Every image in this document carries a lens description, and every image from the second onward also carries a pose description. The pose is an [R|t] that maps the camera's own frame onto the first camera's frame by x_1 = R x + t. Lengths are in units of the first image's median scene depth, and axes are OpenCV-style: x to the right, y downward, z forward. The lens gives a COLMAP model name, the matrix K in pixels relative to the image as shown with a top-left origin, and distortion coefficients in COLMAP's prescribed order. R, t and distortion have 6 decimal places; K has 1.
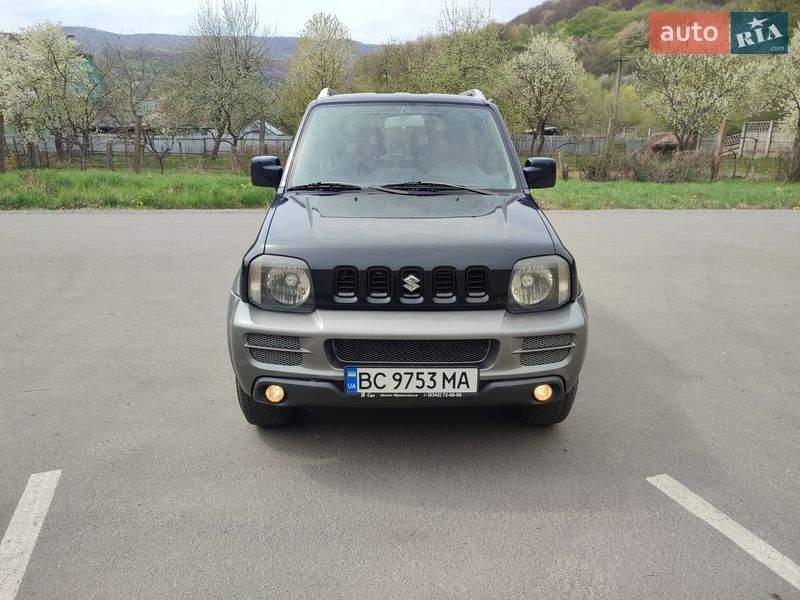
lens RADIAL K [[566.6, 0, 396.6], [0, 566.6, 299.1], [0, 0, 1]] dist [0.031638, -0.022763]
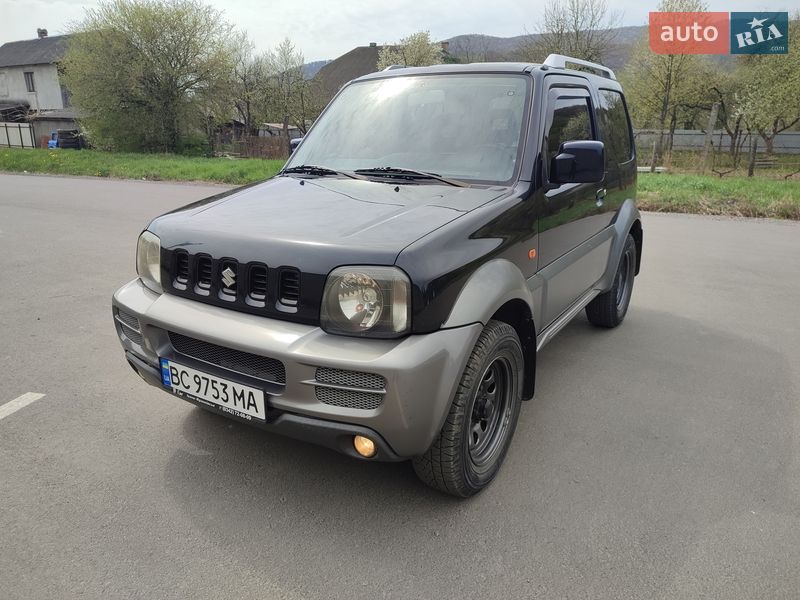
lens RADIAL K [[566.6, 0, 399.9], [0, 566.6, 313.3], [0, 0, 1]] dist [0.031638, -0.022763]
pose [[0.833608, 0.160957, -0.528385, 0.694521], [-0.146098, 0.986783, 0.070102, -0.071608], [0.532685, 0.018758, 0.846106, 0.398194]]
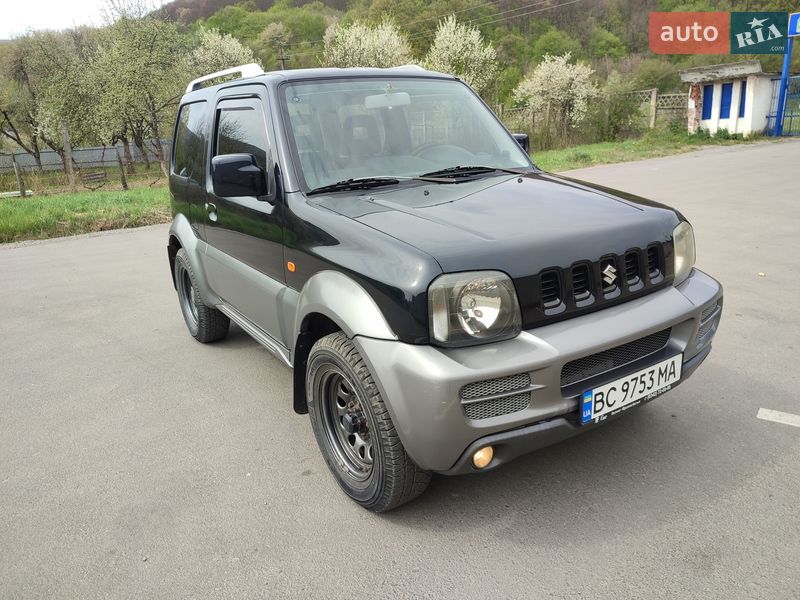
lens RADIAL K [[566.6, 0, 397.2], [0, 566.6, 312.8], [0, 0, 1]] dist [0.031638, -0.022763]
pose [[0.851656, -0.213439, 0.478671, -0.642769], [0.203775, 0.976309, 0.072776, -0.096356], [-0.482865, 0.035561, 0.874973, 0.406395]]
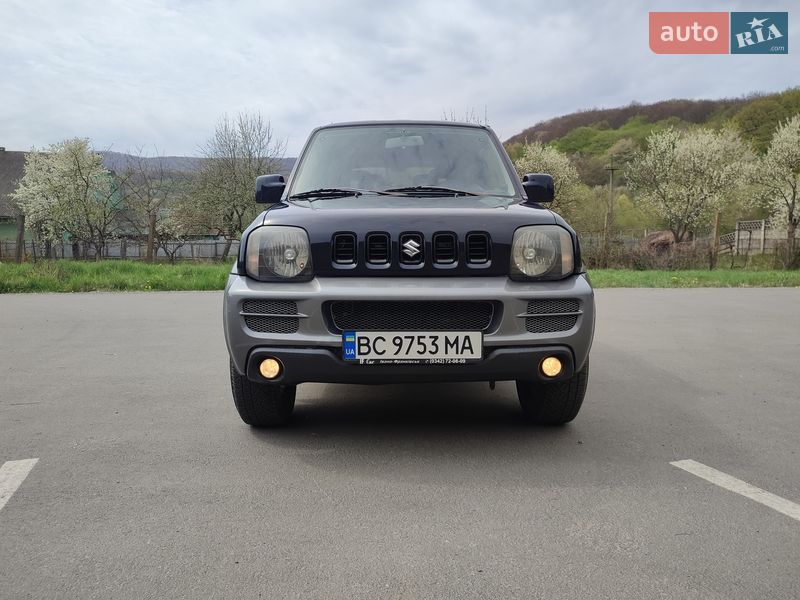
lens RADIAL K [[566.6, 0, 396.6], [0, 566.6, 300.9], [0, 0, 1]] dist [0.031638, -0.022763]
pose [[0.999912, -0.009828, -0.008886, 0.008440], [0.008075, 0.983749, -0.179370, 0.233150], [0.010505, 0.179283, 0.983742, 0.046097]]
